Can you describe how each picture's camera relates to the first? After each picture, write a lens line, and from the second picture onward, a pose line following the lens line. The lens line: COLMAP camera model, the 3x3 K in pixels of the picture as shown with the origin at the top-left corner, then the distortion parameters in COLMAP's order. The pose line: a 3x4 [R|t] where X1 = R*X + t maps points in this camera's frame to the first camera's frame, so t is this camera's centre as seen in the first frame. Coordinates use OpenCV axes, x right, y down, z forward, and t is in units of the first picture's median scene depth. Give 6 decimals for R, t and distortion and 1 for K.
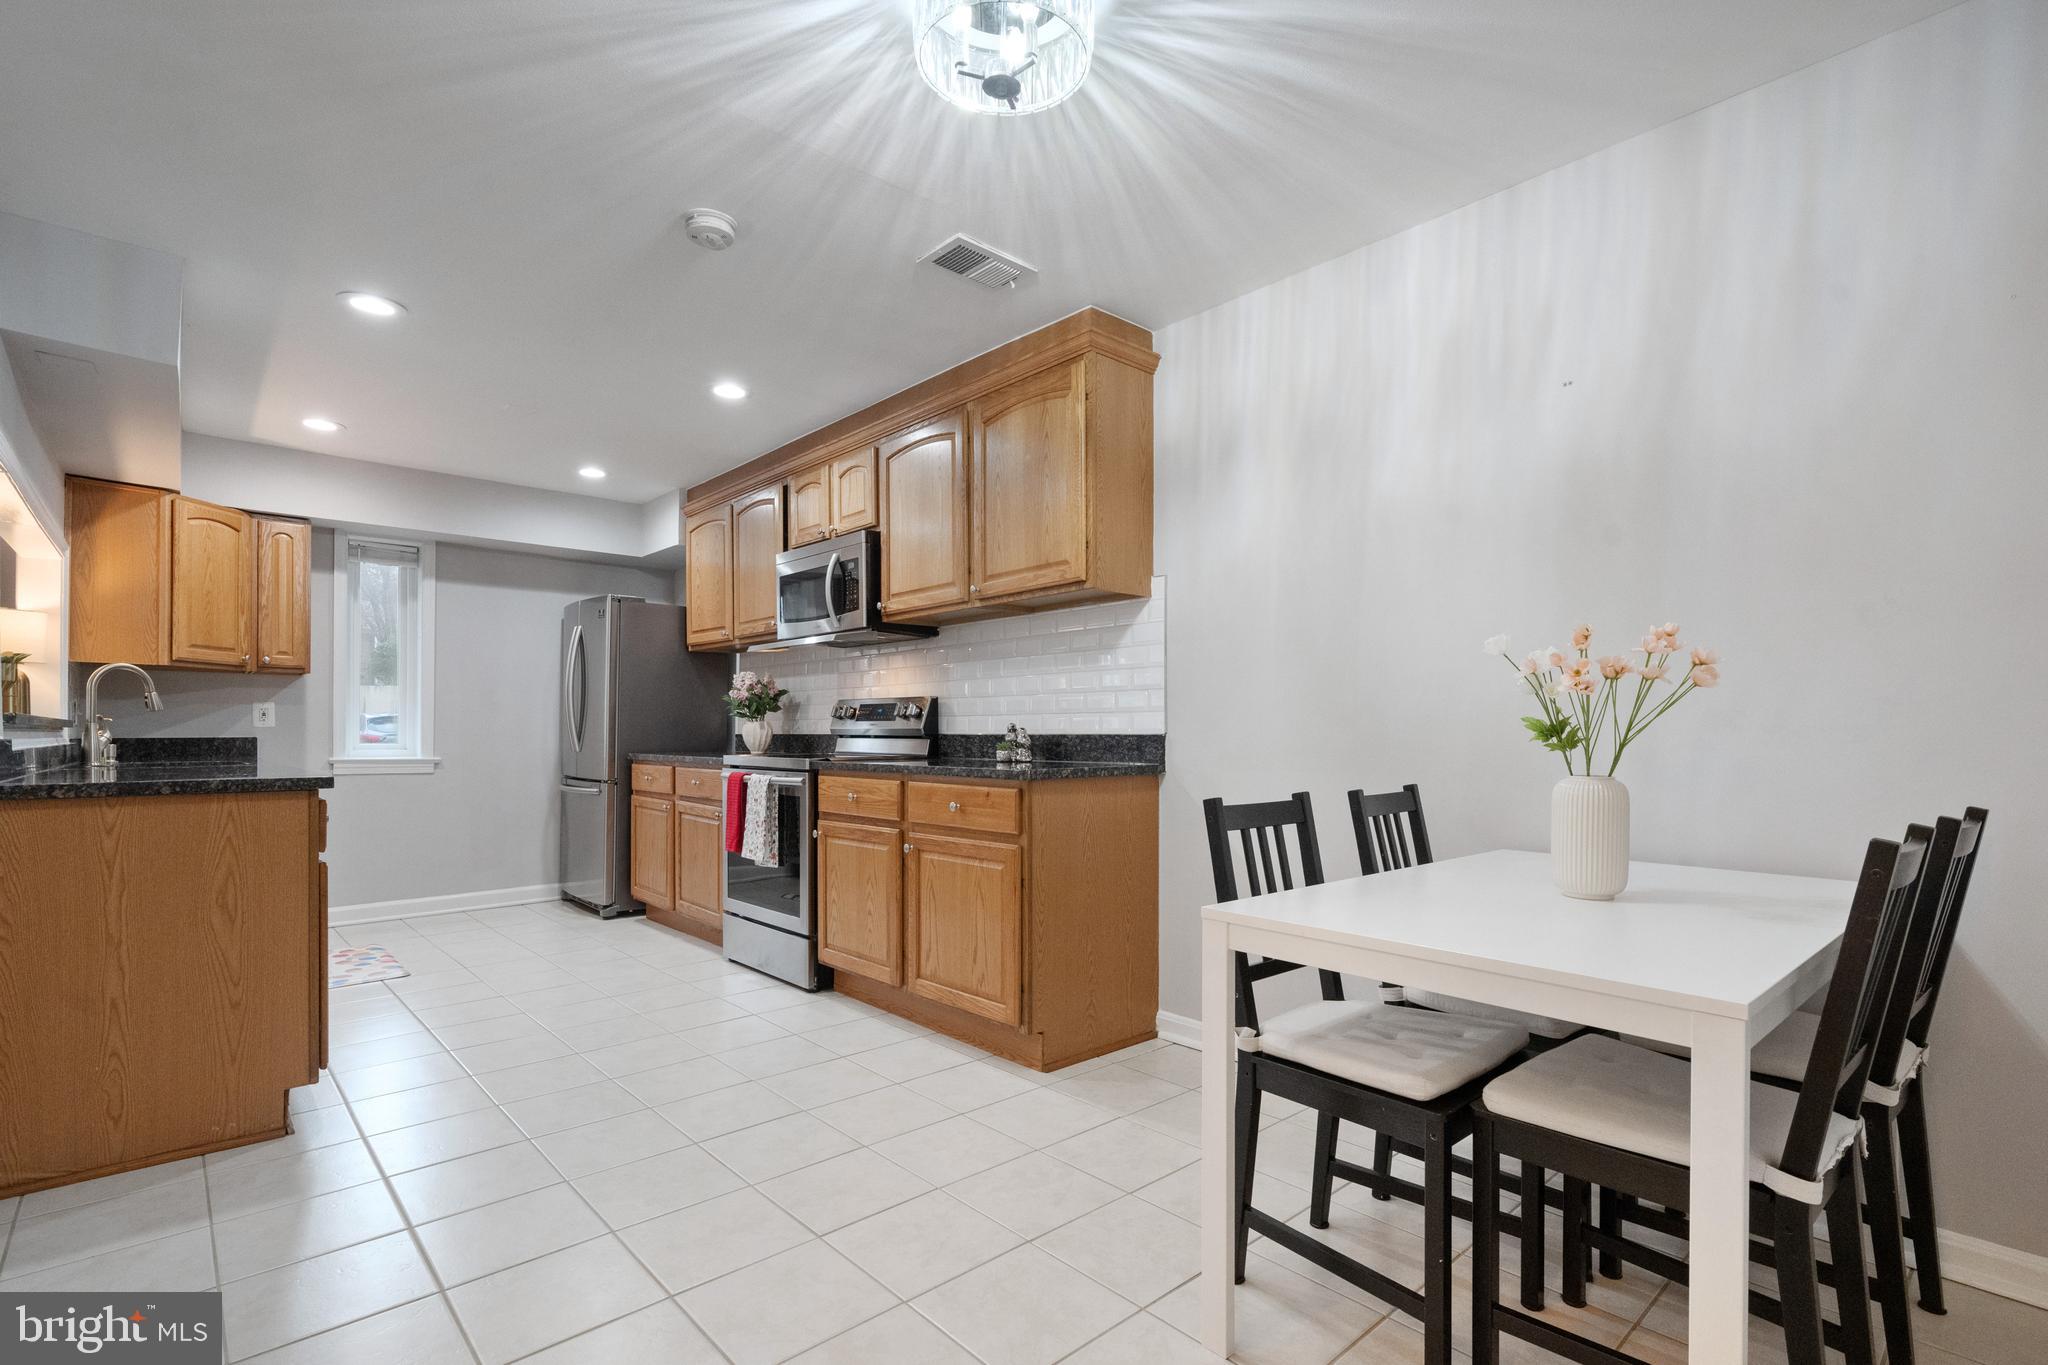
lens RADIAL K [[961.6, 0, 1045.0], [0, 961.6, 724.7], [0, 0, 1]] dist [0.000591, -0.000030]
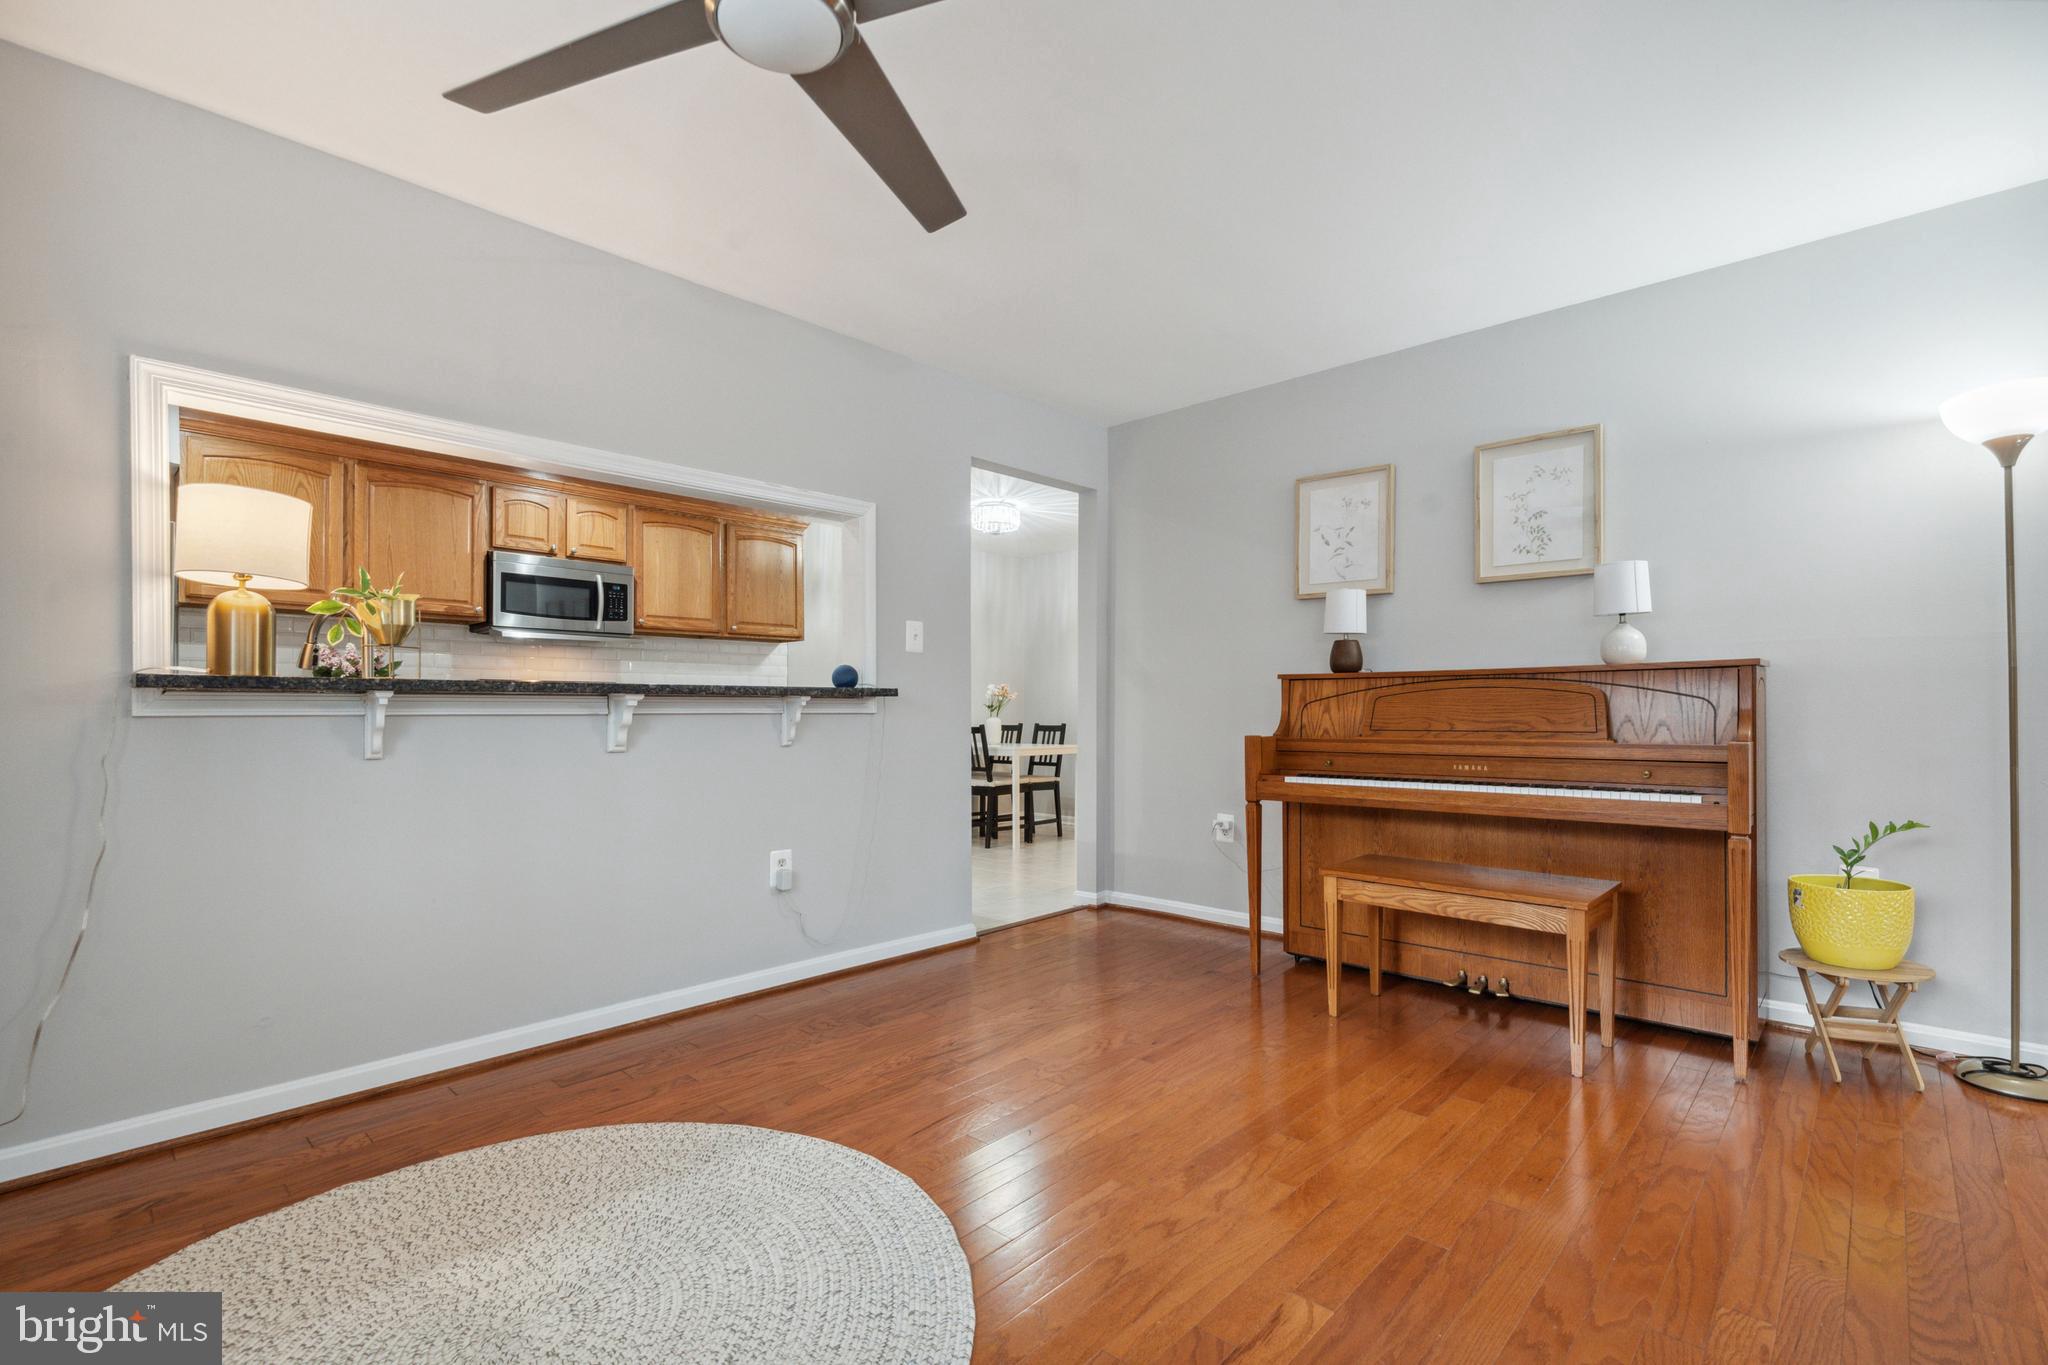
lens RADIAL K [[919.9, 0, 1025.9], [0, 919.9, 690.9], [0, 0, 1]] dist [0.000198, -0.000298]
pose [[-0.068039, 0.014235, 0.997581, -1.399077], [-0.010735, 0.999830, -0.014999, -0.001930], [-0.997625, -0.011730, -0.067874, 0.438427]]
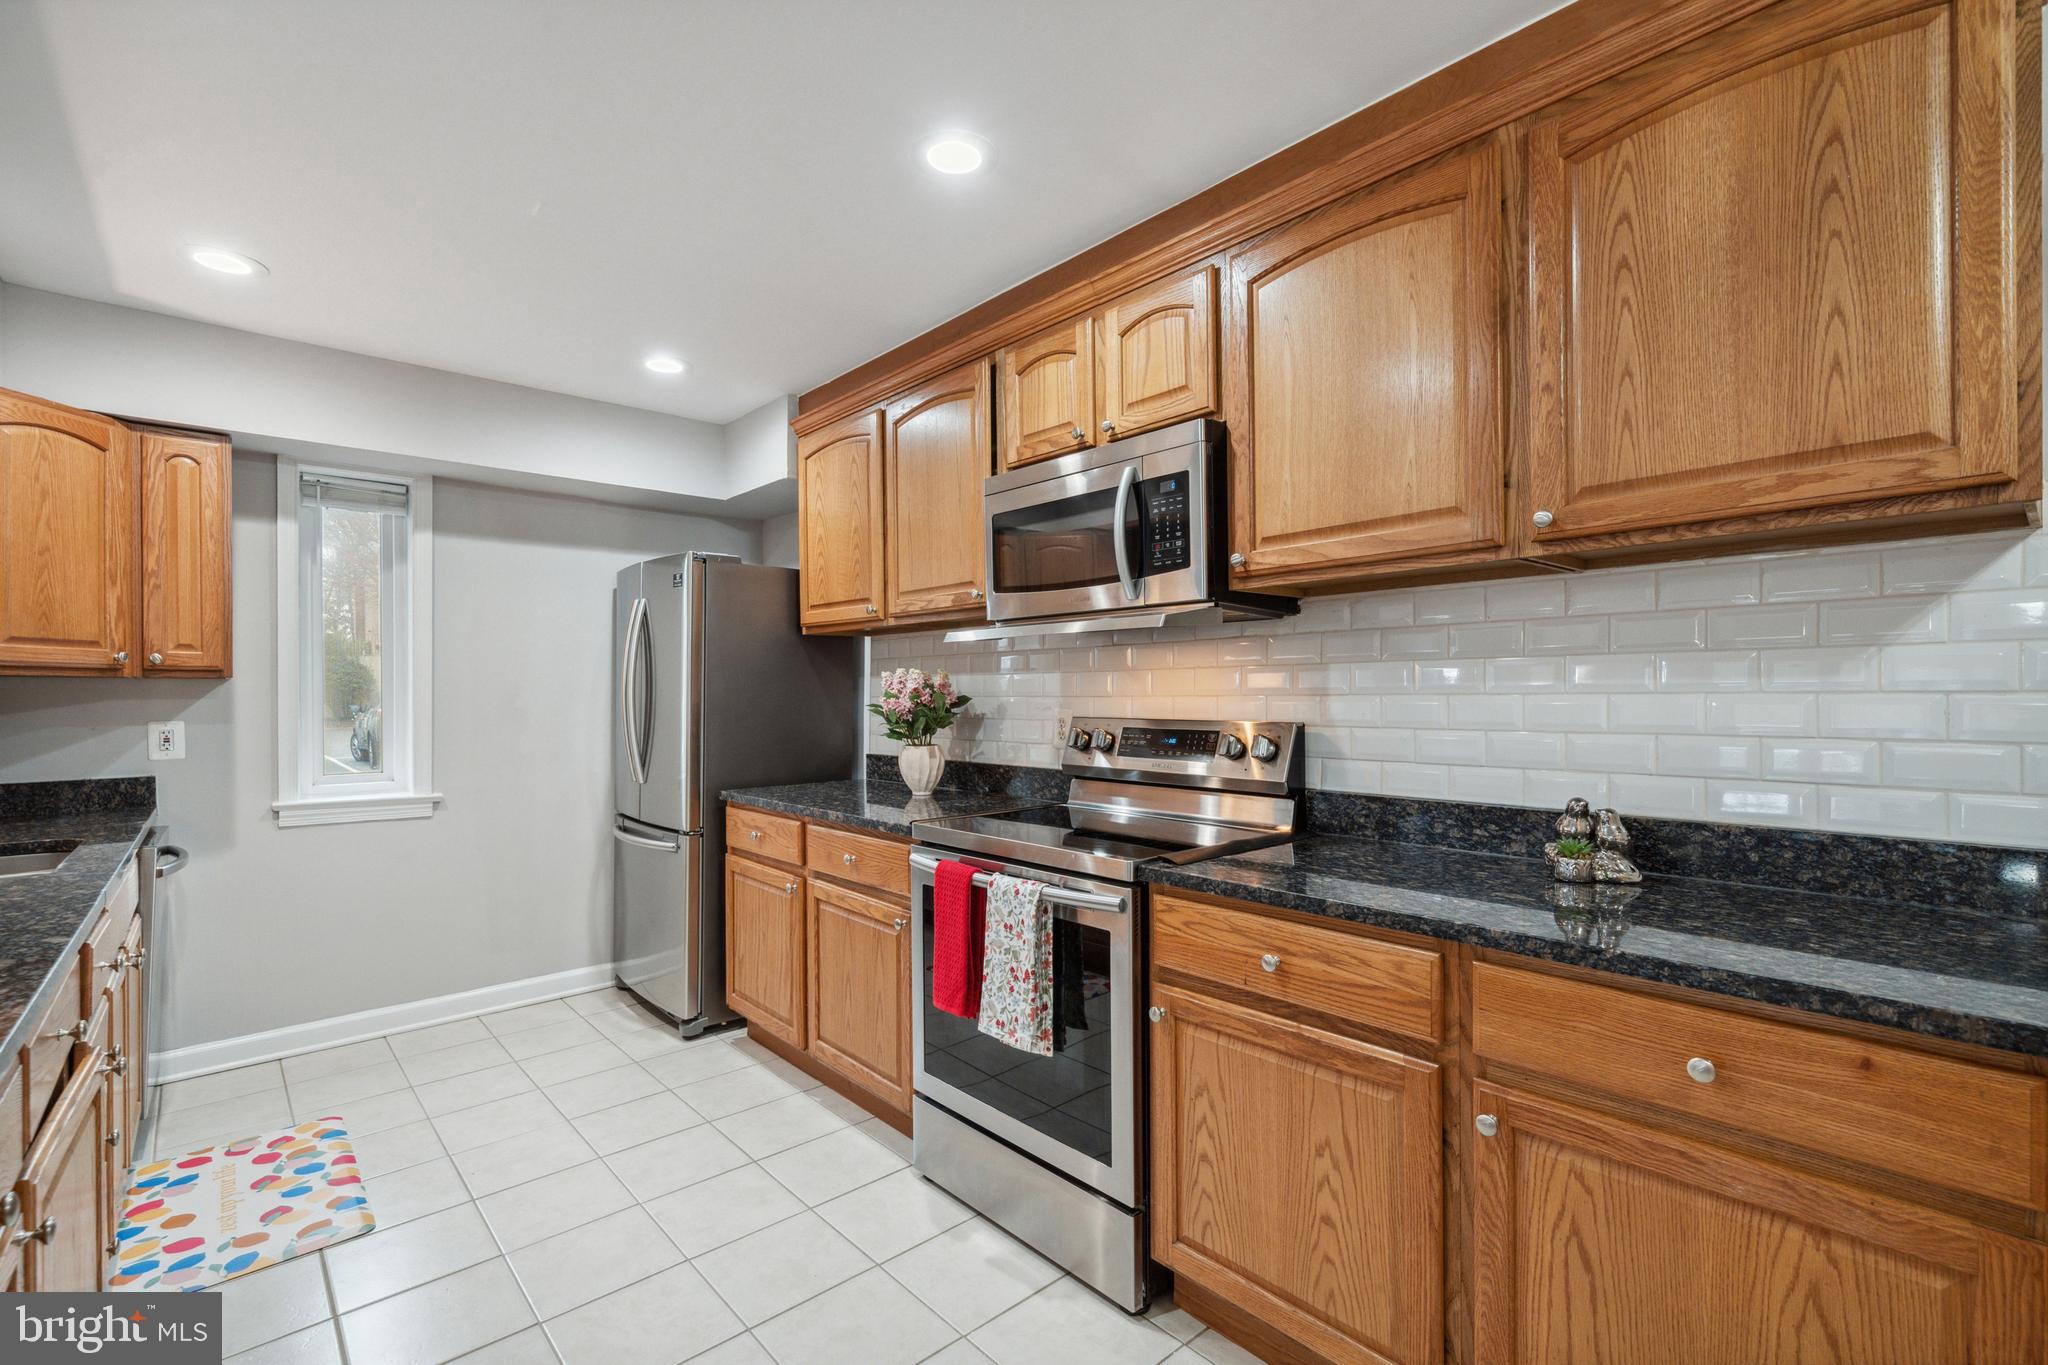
lens RADIAL K [[919.9, 0, 1025.9], [0, 919.9, 690.9], [0, 0, 1]] dist [0.000198, -0.000298]
pose [[0.999835, -0.005680, -0.017242, -0.242464], [0.005764, 0.999972, 0.004842, -0.047076], [0.017214, -0.004941, 0.999840, 0.424835]]
